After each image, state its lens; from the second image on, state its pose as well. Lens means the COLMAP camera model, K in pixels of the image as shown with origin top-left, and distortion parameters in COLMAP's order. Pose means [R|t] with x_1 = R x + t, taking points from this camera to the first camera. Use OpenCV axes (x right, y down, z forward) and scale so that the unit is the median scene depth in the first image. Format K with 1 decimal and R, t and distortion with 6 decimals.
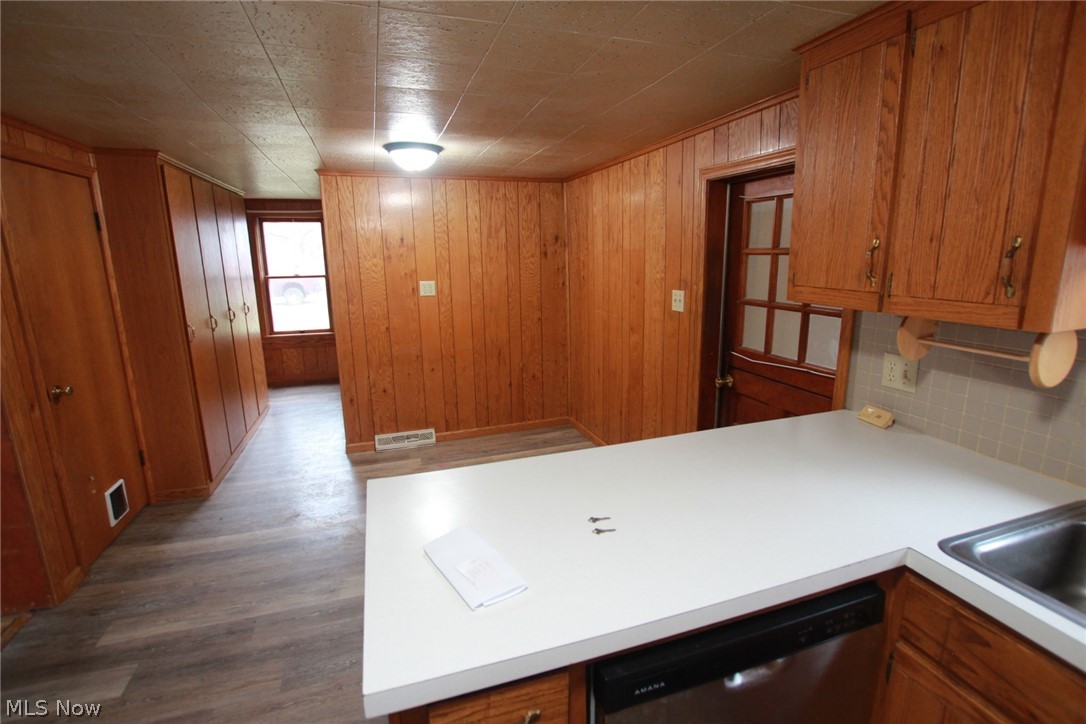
lens RADIAL K [[504.8, 0, 547.6], [0, 504.8, 360.5], [0, 0, 1]] dist [-0.030233, 0.001830]
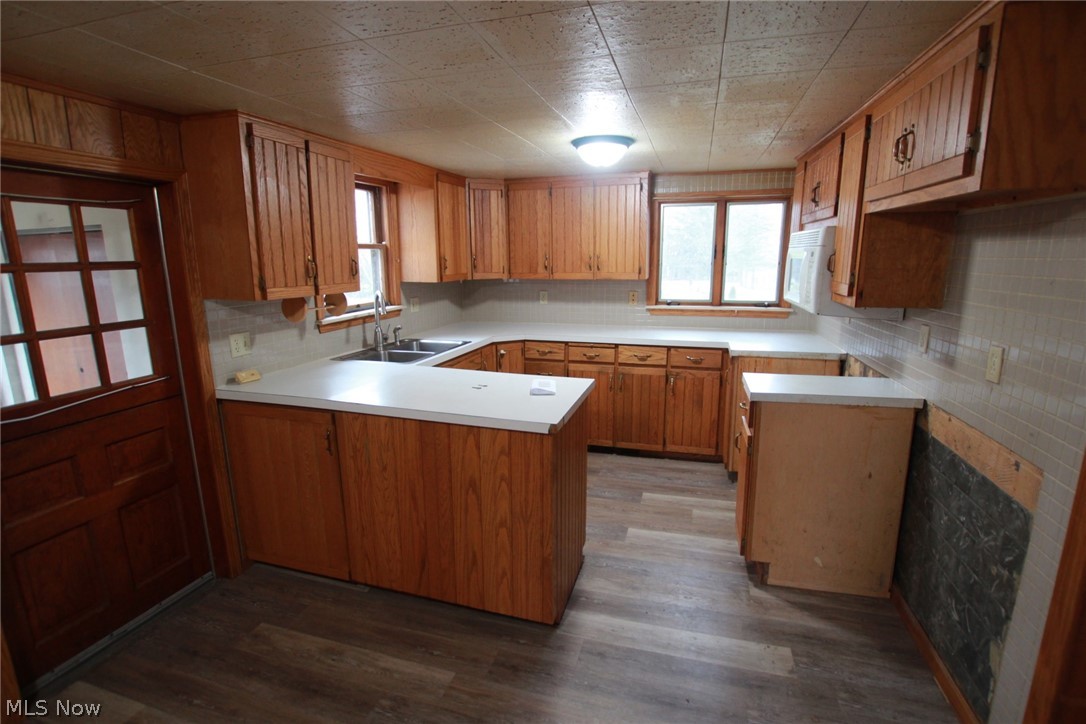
lens RADIAL K [[504.8, 0, 544.2], [0, 504.8, 364.3], [0, 0, 1]] dist [-0.030233, 0.001830]
pose [[-0.813924, -0.110164, 0.570431, -0.806160], [0.131363, 0.921533, 0.365406, -0.312143], [-0.565925, 0.372346, -0.735586, 1.436662]]
